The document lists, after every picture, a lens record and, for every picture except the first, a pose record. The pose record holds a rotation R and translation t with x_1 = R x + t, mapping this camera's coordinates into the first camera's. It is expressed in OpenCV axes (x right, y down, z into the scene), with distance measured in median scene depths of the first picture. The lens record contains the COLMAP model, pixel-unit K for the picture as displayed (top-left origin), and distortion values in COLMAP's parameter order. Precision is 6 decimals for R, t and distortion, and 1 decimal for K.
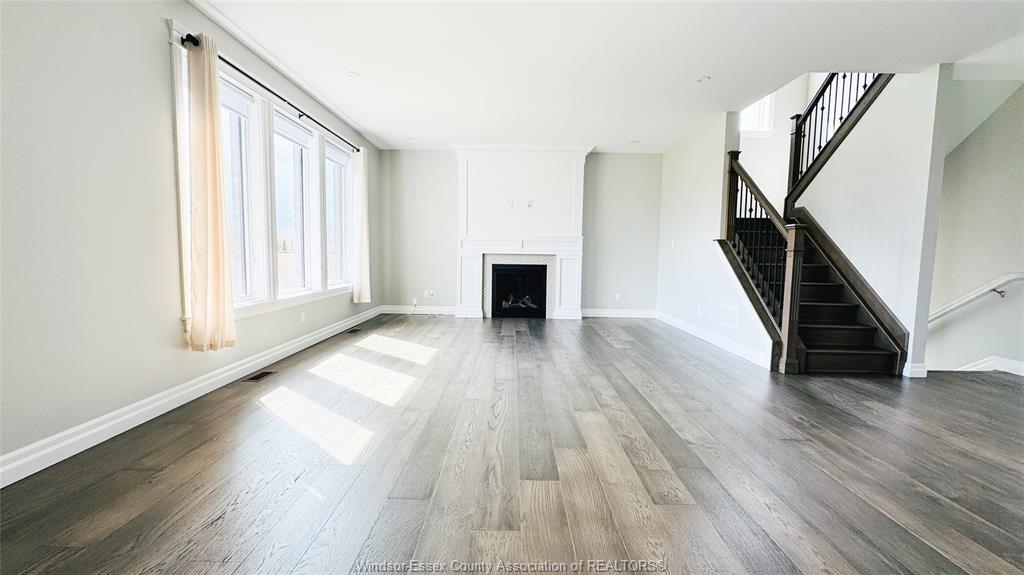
lens RADIAL K [[420.7, 0, 507.0], [0, 420.7, 289.9], [0, 0, 1]] dist [-0.004152, -0.001187]
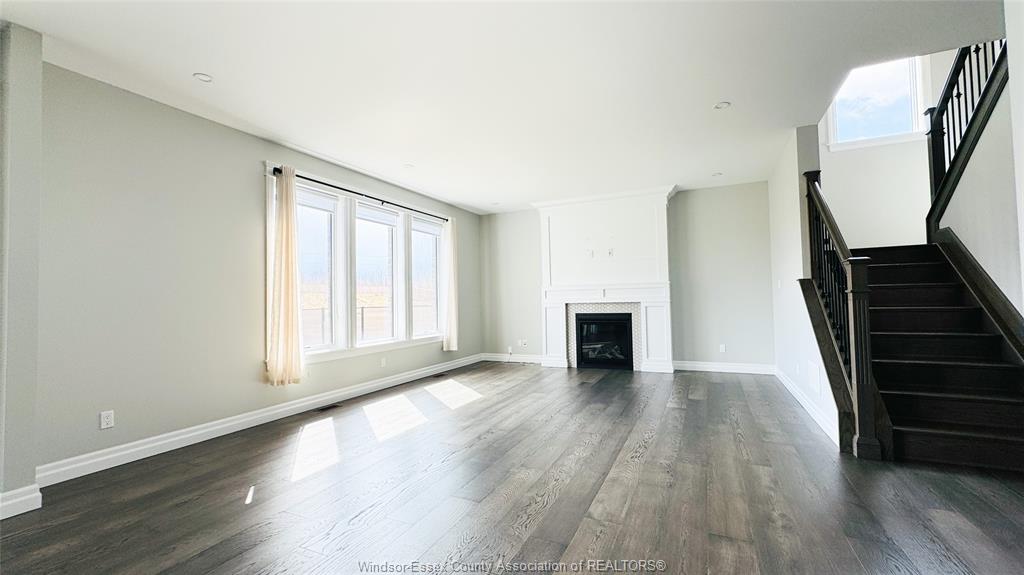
lens RADIAL K [[420.7, 0, 505.2], [0, 420.7, 287.5], [0, 0, 1]] dist [-0.004152, -0.001187]
pose [[0.904178, -0.048231, -0.424423, 0.296358], [-0.001364, 0.993274, -0.115781, -0.008056], [0.427153, 0.105266, 0.898031, 0.027958]]
